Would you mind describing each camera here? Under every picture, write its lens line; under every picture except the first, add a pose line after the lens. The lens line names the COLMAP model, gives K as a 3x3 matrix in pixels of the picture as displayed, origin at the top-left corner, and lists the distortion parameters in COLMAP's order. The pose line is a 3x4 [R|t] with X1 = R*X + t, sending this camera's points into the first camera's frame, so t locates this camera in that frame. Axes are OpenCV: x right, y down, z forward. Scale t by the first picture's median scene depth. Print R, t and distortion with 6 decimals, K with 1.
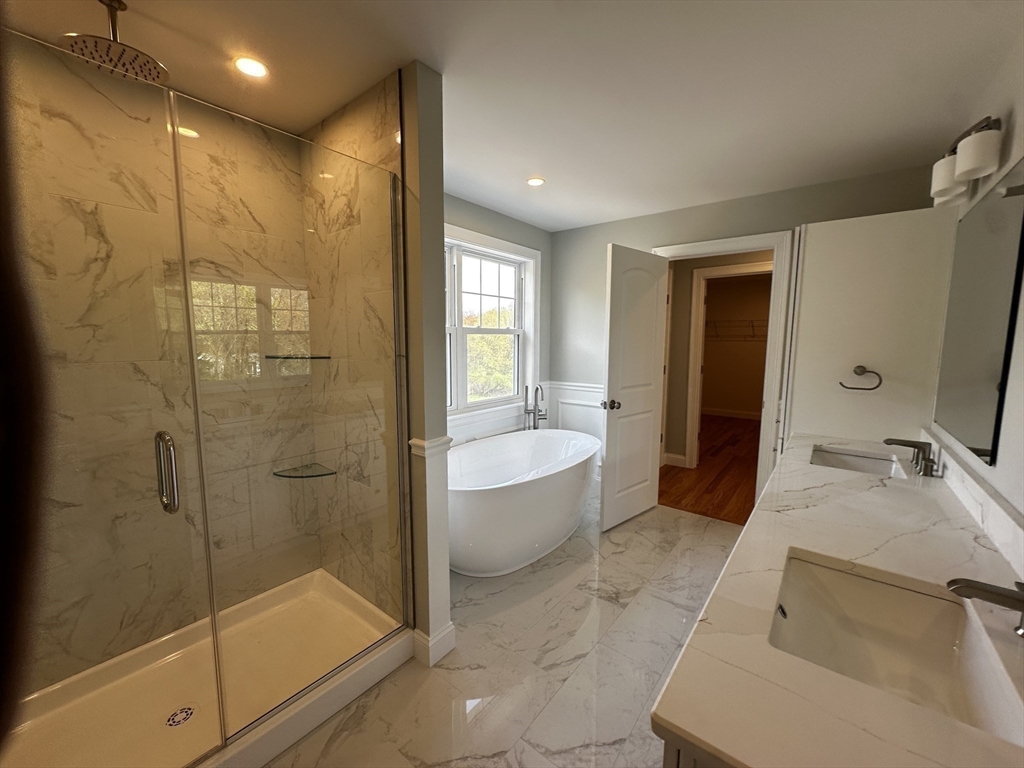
lens RADIAL K [[409.1, 0, 512.0], [0, 409.1, 384.0], [0, 0, 1]] dist [-0.008921, -0.000296]
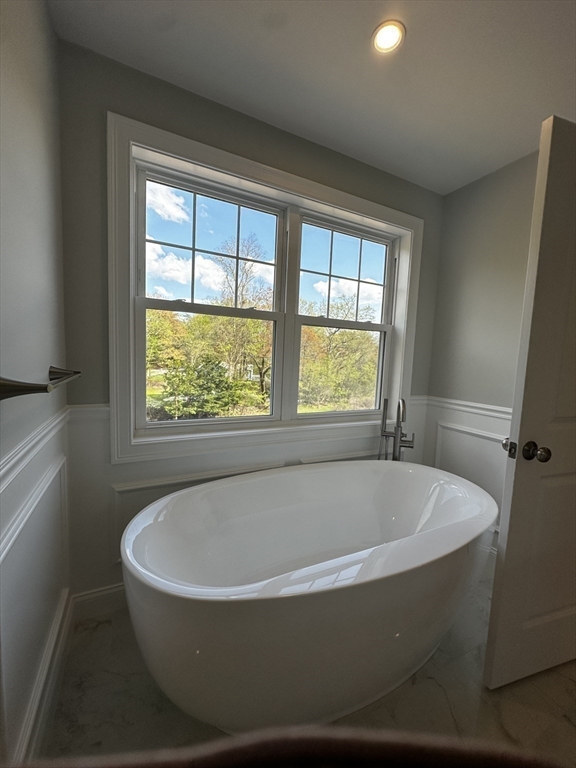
lens RADIAL K [[303.5, 0, 288.0], [0, 303.5, 384.0], [0, 0, 1]] dist [-0.009970, 0.000168]
pose [[0.904673, 0.068796, -0.420516, 0.106427], [-0.081118, 0.996639, -0.011463, -0.001331], [0.418314, 0.044482, 0.907213, 0.449738]]
